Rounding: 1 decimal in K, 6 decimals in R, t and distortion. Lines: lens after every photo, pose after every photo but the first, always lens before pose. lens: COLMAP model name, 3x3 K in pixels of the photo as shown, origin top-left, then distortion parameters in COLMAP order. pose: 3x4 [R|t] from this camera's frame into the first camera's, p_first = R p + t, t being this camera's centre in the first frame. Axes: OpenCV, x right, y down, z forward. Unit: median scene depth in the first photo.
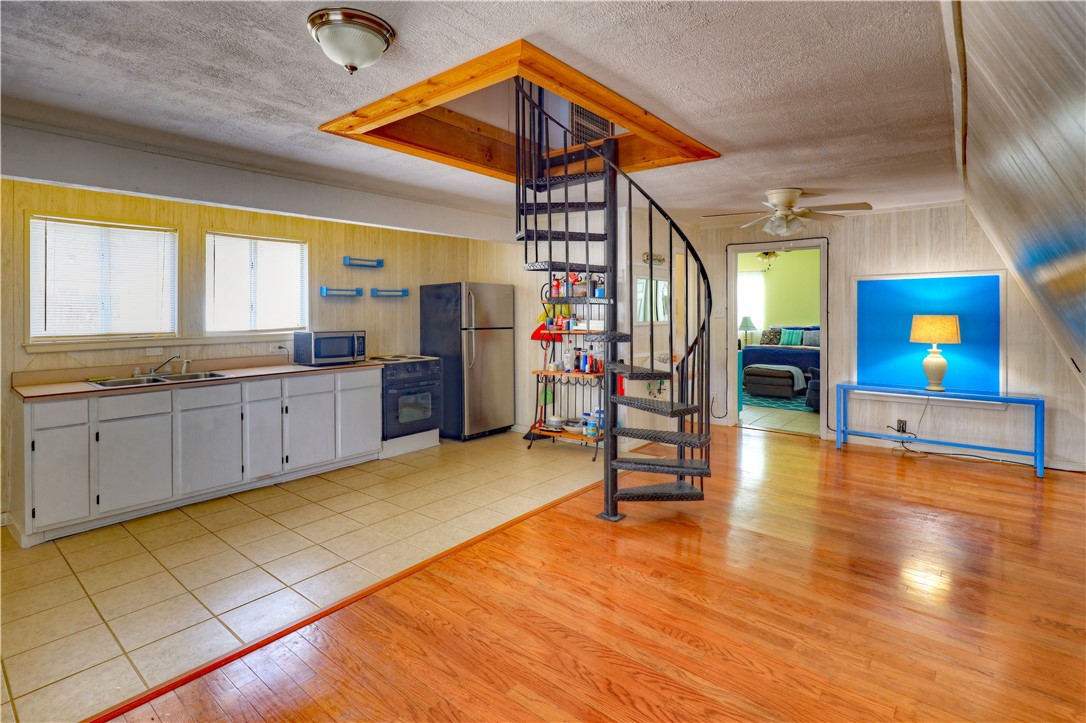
lens RADIAL K [[540.1, 0, 523.6], [0, 540.1, 307.6], [0, 0, 1]] dist [-0.034856, 0.004921]
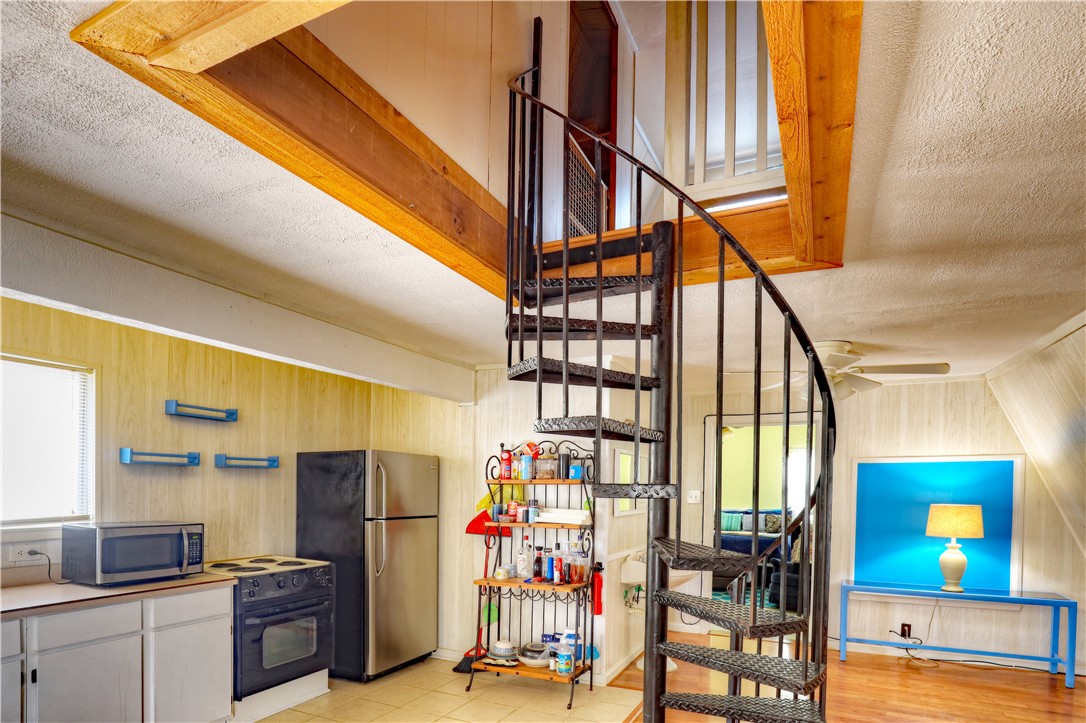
lens RADIAL K [[554.8, 0, 561.4], [0, 554.8, 486.3], [0, 0, 1]] dist [-0.022507, 0.000996]
pose [[0.958977, 0.015064, 0.283084, -0.081760], [-0.018111, 0.999803, 0.008152, -0.012032], [-0.282906, -0.012945, 0.959060, 0.286744]]
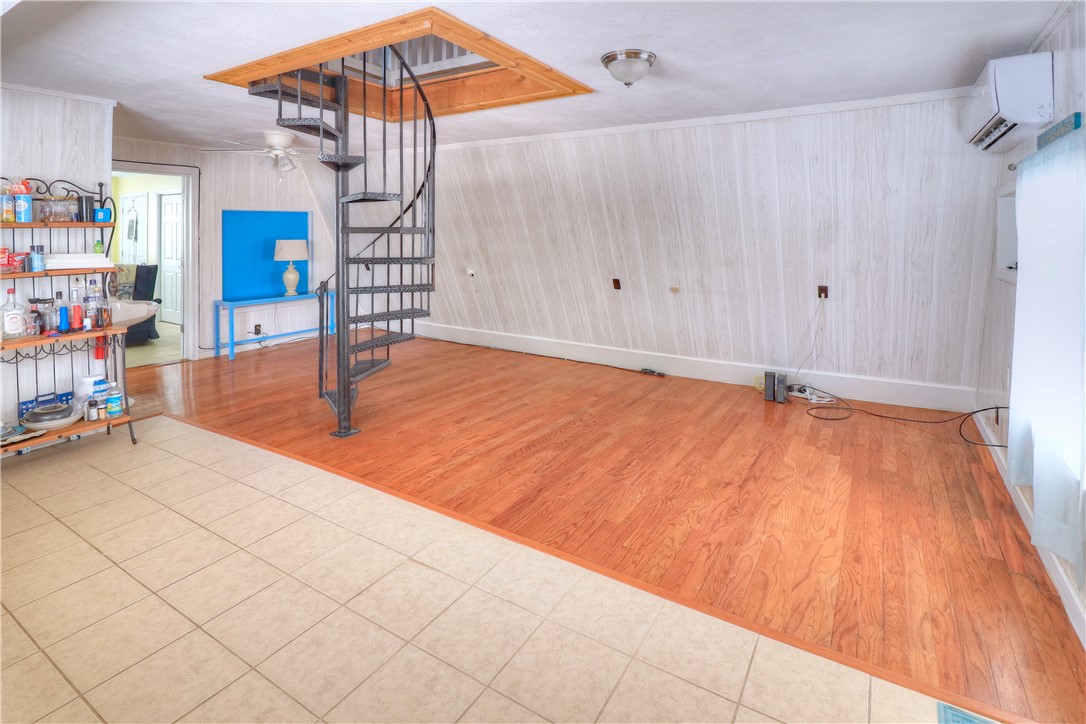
lens RADIAL K [[536.0, 0, 564.2], [0, 536.0, 231.3], [0, 0, 1]] dist [-0.002676, -0.001645]
pose [[-0.177560, 0.002944, 0.984105, -0.637923], [-0.007781, 0.999960, -0.004395, -0.006261], [-0.984079, -0.008437, -0.177530, 0.508681]]
